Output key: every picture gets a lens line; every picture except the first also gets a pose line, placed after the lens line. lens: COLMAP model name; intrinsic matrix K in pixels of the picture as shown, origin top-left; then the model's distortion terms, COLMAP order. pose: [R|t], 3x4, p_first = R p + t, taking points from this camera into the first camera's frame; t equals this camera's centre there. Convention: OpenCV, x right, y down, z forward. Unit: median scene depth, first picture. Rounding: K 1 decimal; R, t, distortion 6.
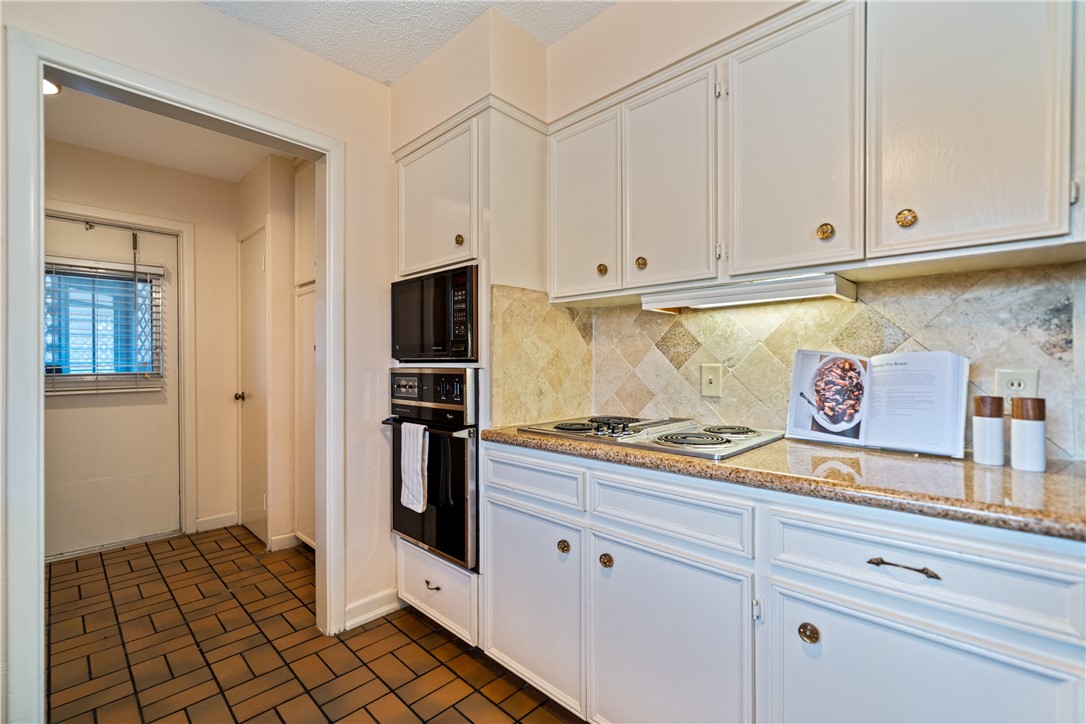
lens RADIAL K [[472.6, 0, 547.4], [0, 472.6, 362.2], [0, 0, 1]] dist [0.000241, -0.000042]
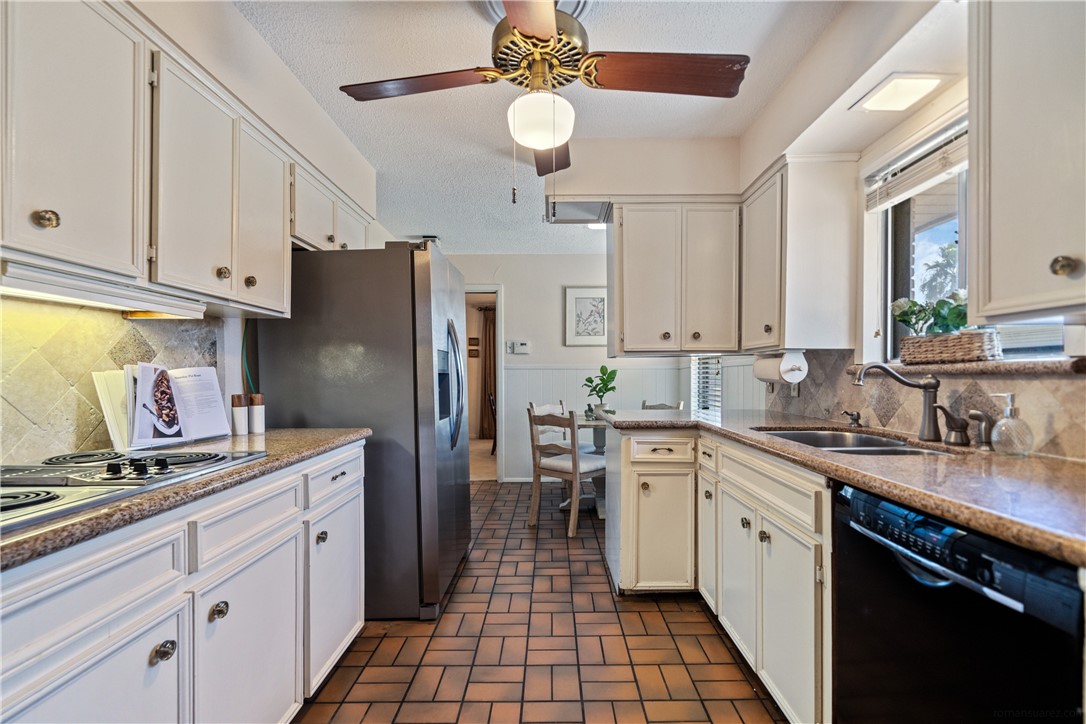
lens RADIAL K [[472.6, 0, 569.4], [0, 472.6, 373.9], [0, 0, 1]] dist [0.000241, -0.000042]
pose [[-0.718463, 0.003170, 0.695558, -0.623145], [0.005473, 0.999984, 0.001096, 0.002209], [-0.695544, 0.004594, -0.718469, 0.806591]]
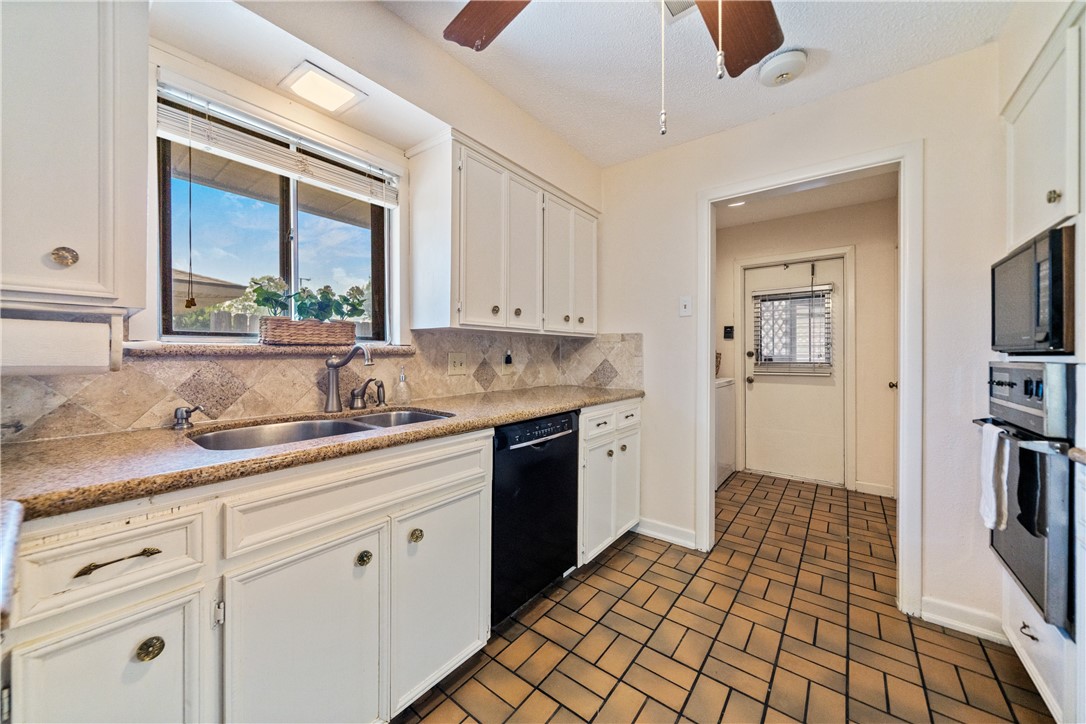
lens RADIAL K [[396.5, 0, 533.2], [0, 396.5, 353.1], [0, 0, 1]] dist [-0.004353, 0.000533]
pose [[0.086099, -0.000153, -0.996287, 0.360019], [-0.005821, 0.999983, -0.000656, 0.001548], [0.996270, 0.005856, 0.086096, 0.094263]]
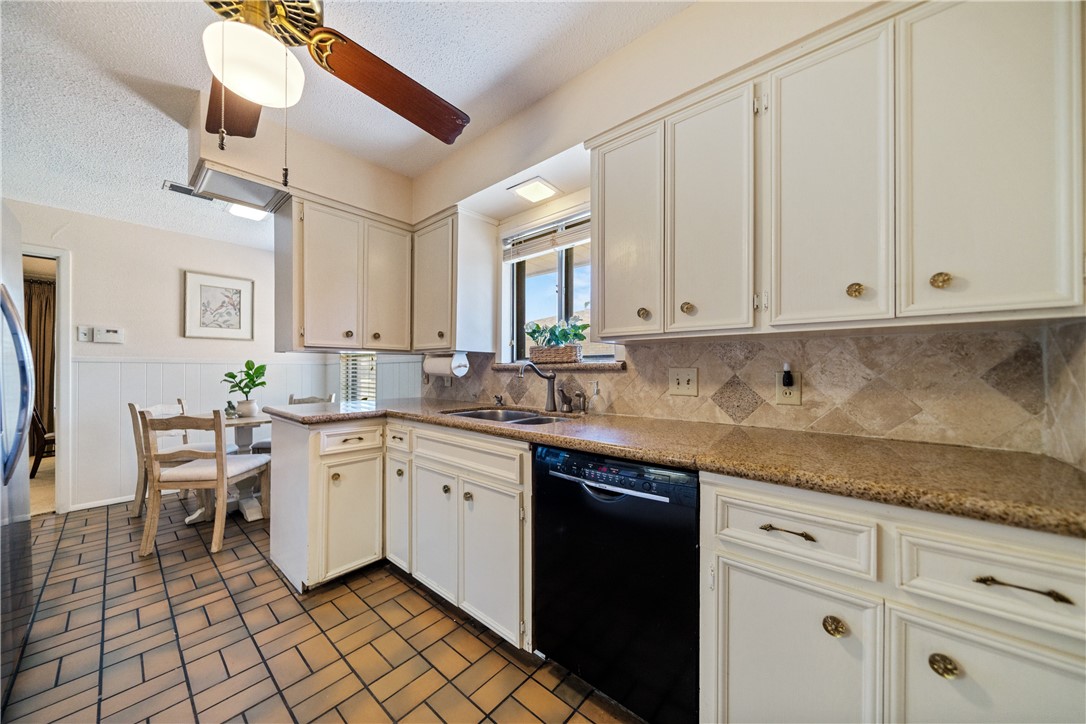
lens RADIAL K [[360.5, 0, 533.5], [0, 360.5, 366.7], [0, 0, 1]] dist [0.000925, -0.000108]
pose [[-0.998668, -0.001576, -0.051568, -0.394028], [-0.001311, 0.999986, -0.005171, 0.002568], [0.051575, -0.005096, -0.998656, 0.793238]]
